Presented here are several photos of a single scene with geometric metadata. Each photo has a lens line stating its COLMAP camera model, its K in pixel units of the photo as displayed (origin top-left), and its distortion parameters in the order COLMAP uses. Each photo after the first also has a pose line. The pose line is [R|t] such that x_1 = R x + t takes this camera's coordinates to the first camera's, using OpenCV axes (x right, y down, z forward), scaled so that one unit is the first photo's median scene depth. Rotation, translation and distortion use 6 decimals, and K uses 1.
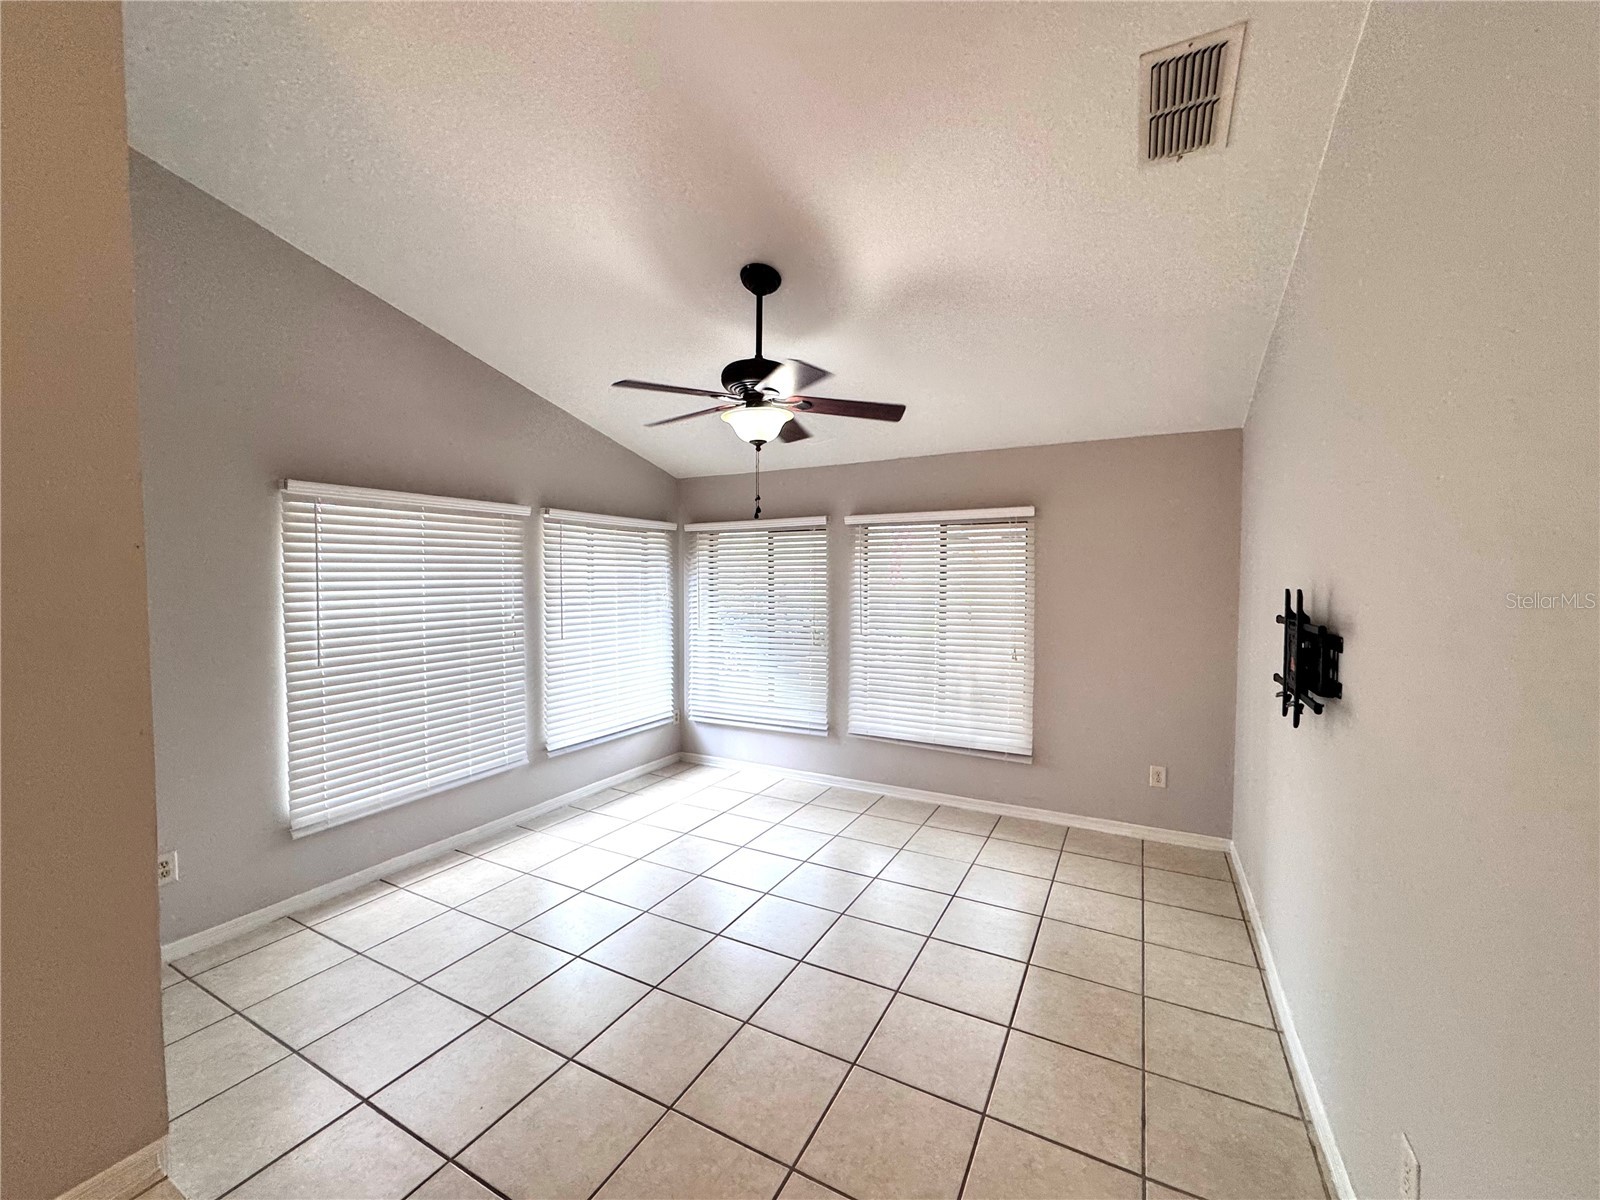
lens RADIAL K [[641.1, 0, 800.1], [0, 641.1, 594.7], [0, 0, 1]] dist [-0.002280, 0.000148]
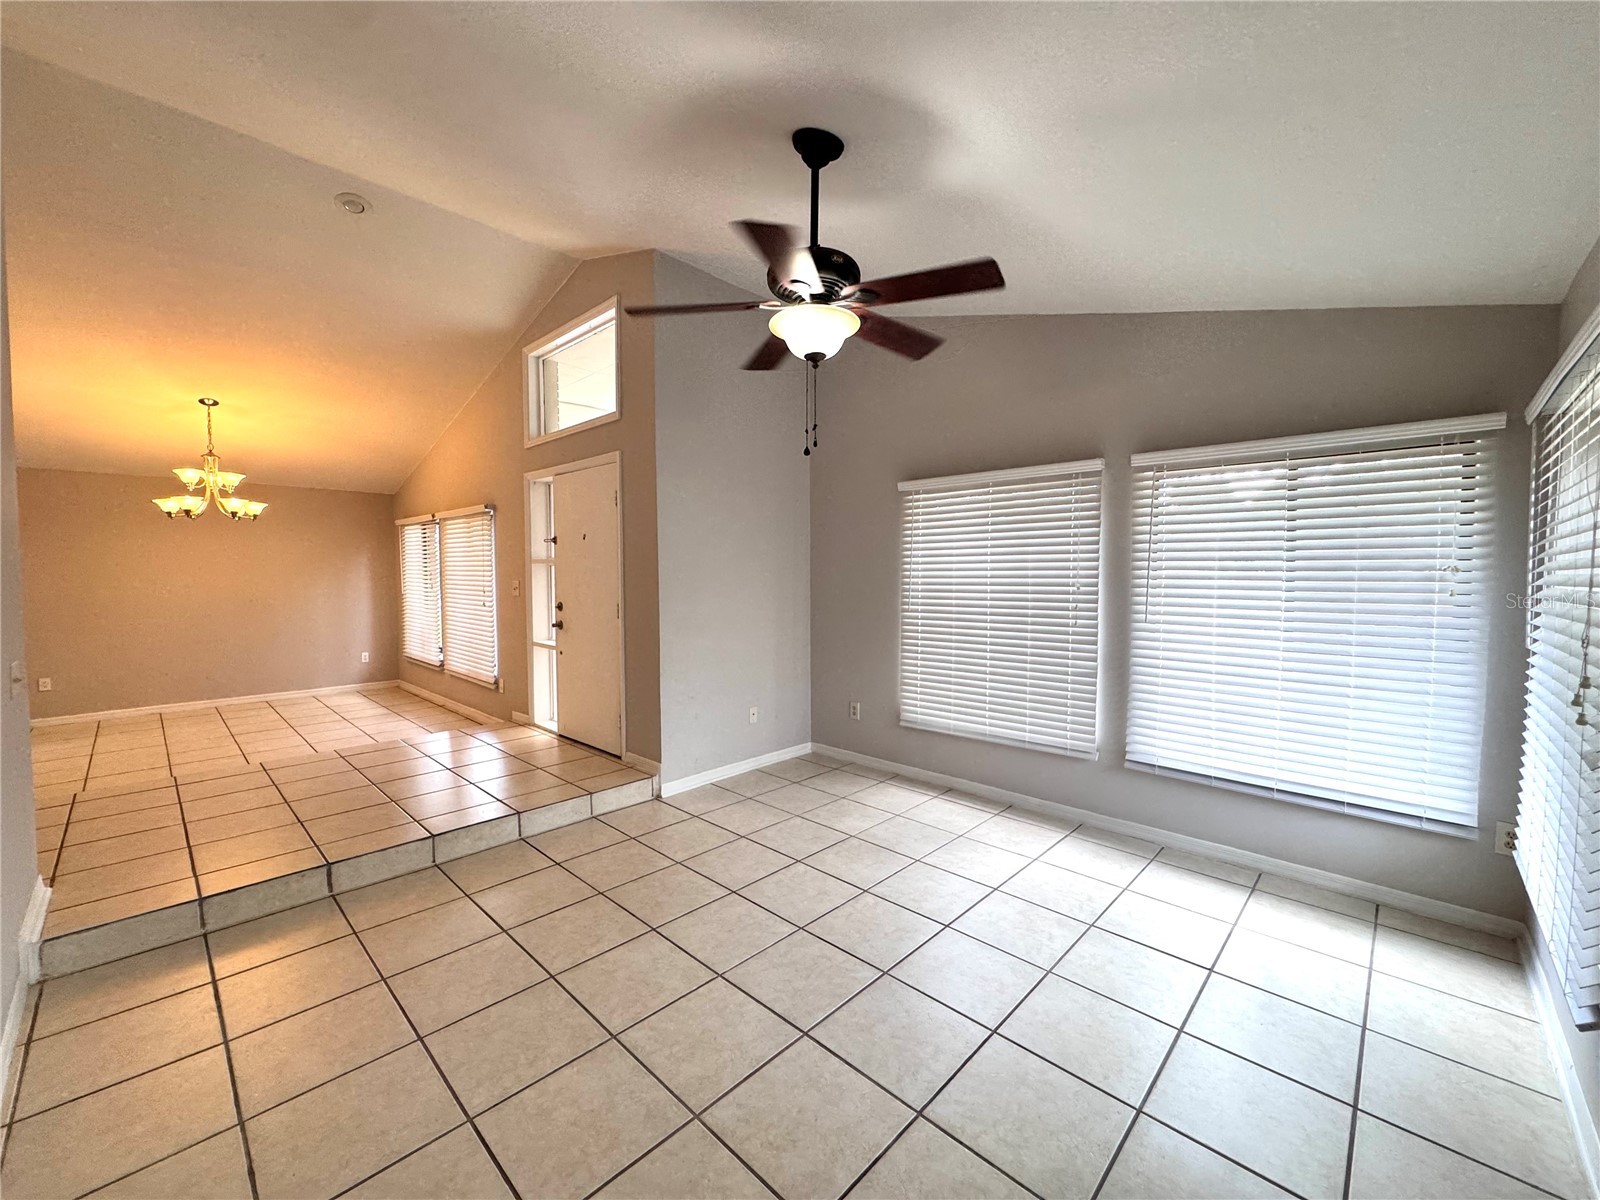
lens RADIAL K [[641.1, 0, 811.8], [0, 641.1, 600.6], [0, 0, 1]] dist [-0.002280, 0.000148]
pose [[-0.260519, 0.043905, -0.964470, 0.523760], [-0.030247, 0.998104, 0.053606, 0.016449], [0.964995, 0.043138, -0.258697, 0.902291]]
